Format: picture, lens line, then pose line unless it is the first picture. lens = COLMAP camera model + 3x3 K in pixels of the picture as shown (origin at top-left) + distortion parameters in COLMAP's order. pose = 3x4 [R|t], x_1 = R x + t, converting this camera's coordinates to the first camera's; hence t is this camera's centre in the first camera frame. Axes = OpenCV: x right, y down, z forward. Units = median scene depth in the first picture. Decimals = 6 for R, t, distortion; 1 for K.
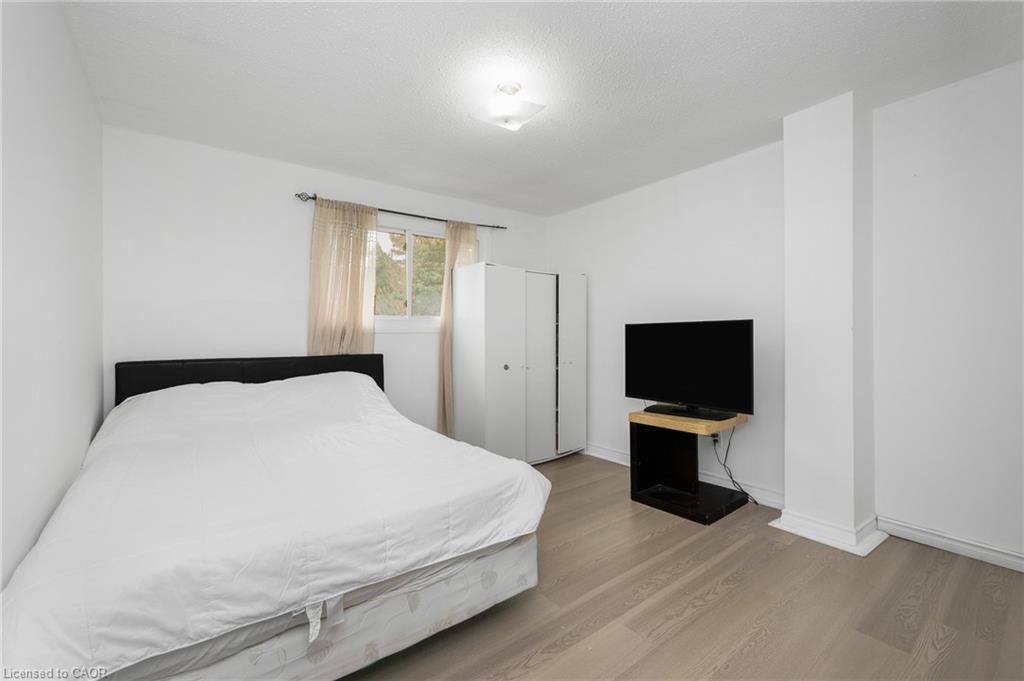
lens RADIAL K [[417.3, 0, 511.9], [0, 417.3, 329.2], [0, 0, 1]] dist [-0.001416, -0.000114]
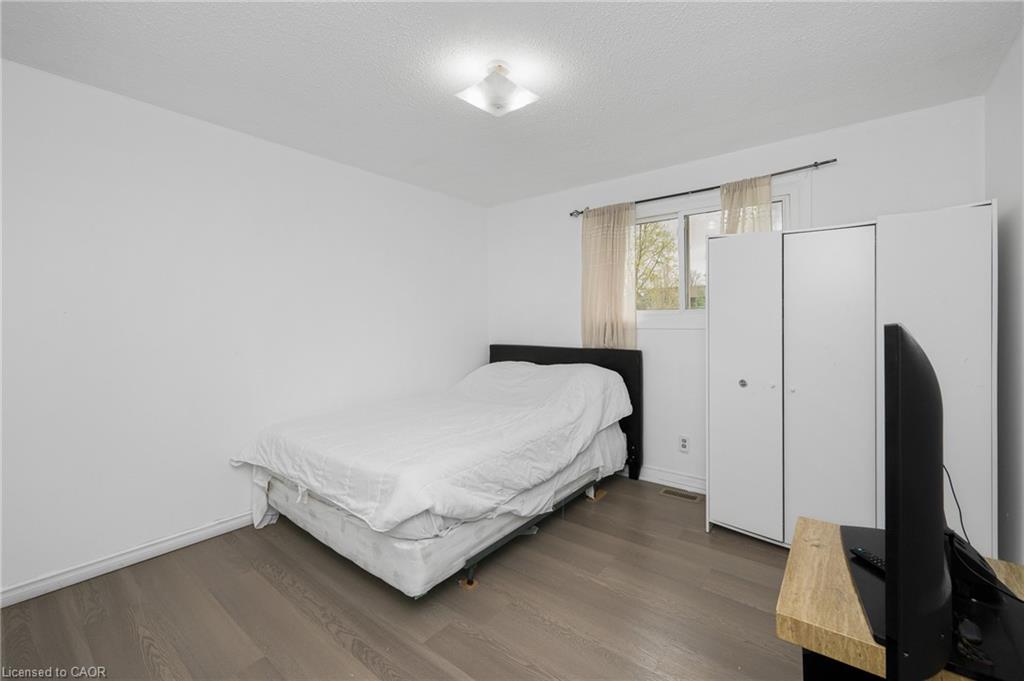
lens RADIAL K [[394.1, 0, 513.0], [0, 394.1, 319.7], [0, 0, 1]] dist [-0.000616, -0.000030]
pose [[0.307609, -0.001930, -0.951511, 0.493591], [0.012307, 0.999922, 0.001950, -0.018776], [0.951433, -0.012311, 0.307609, 0.462095]]
